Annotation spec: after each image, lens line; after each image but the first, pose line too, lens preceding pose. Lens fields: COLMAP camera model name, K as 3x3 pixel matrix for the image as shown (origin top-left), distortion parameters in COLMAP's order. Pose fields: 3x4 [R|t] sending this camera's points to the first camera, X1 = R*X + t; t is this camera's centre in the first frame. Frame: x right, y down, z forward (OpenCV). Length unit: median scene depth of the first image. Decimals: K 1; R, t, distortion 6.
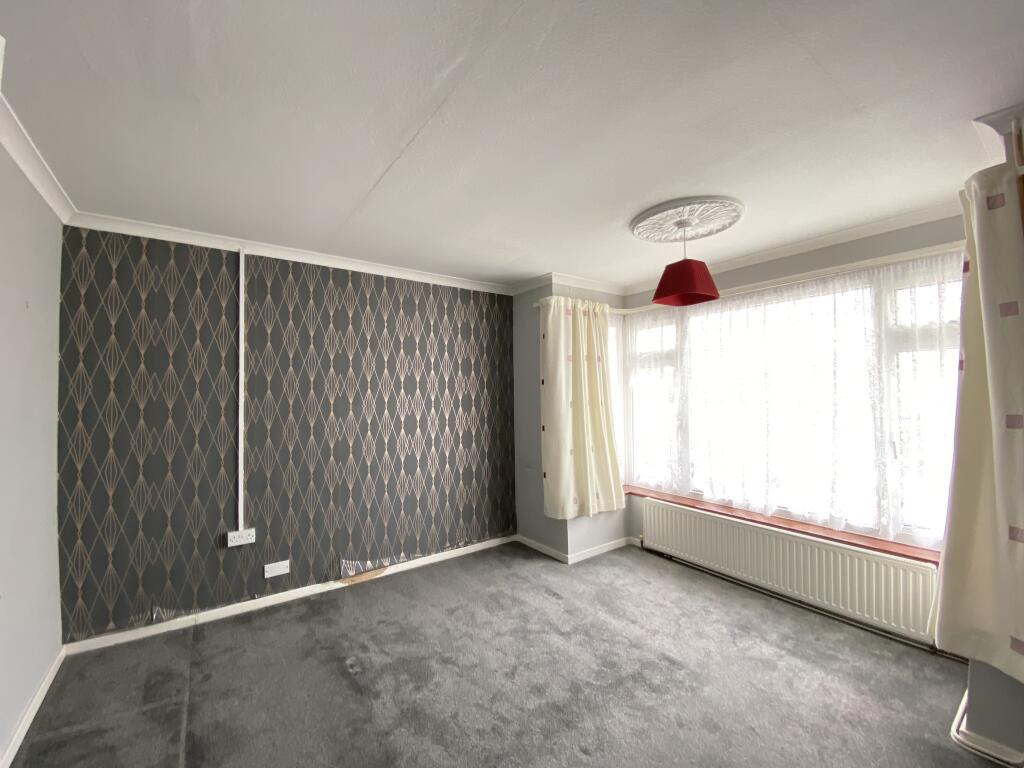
lens RADIAL K [[423.5, 0, 512.0], [0, 423.5, 384.0], [0, 0, 1]] dist [0.036381, -0.039493]
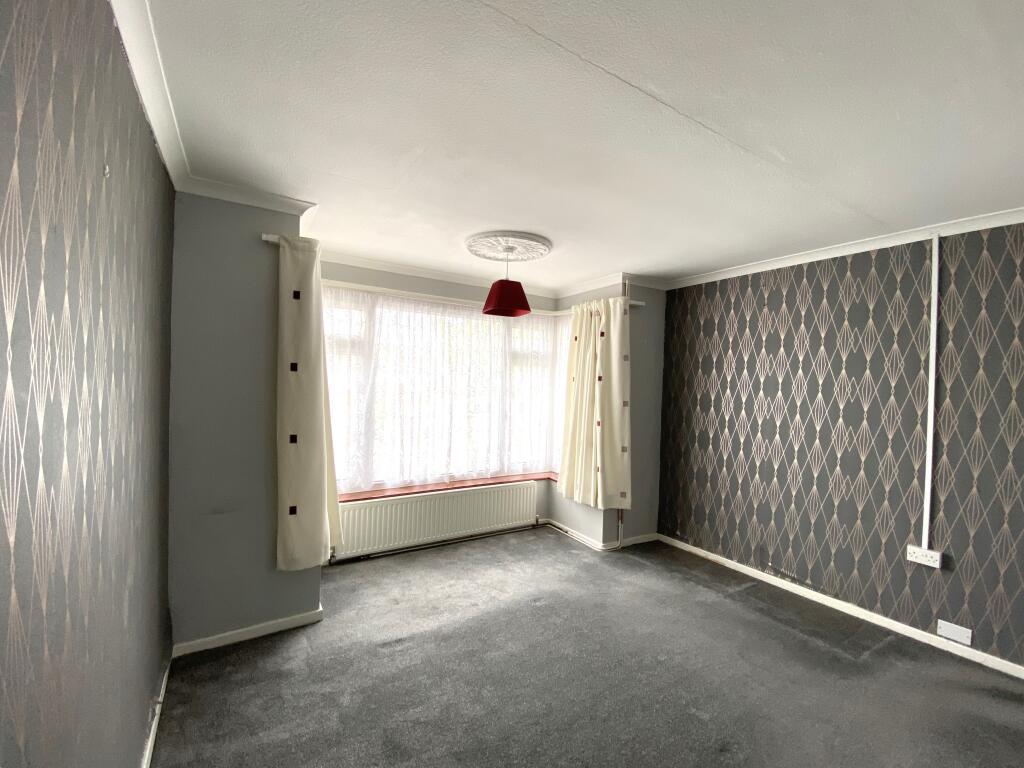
lens RADIAL K [[423.5, 0, 512.0], [0, 423.5, 384.0], [0, 0, 1]] dist [0.036381, -0.039493]
pose [[0.066404, 0.006783, 0.997770, -0.687526], [-0.042432, 0.999091, -0.003968, 0.012990], [-0.996890, -0.042074, 0.066632, 0.776124]]
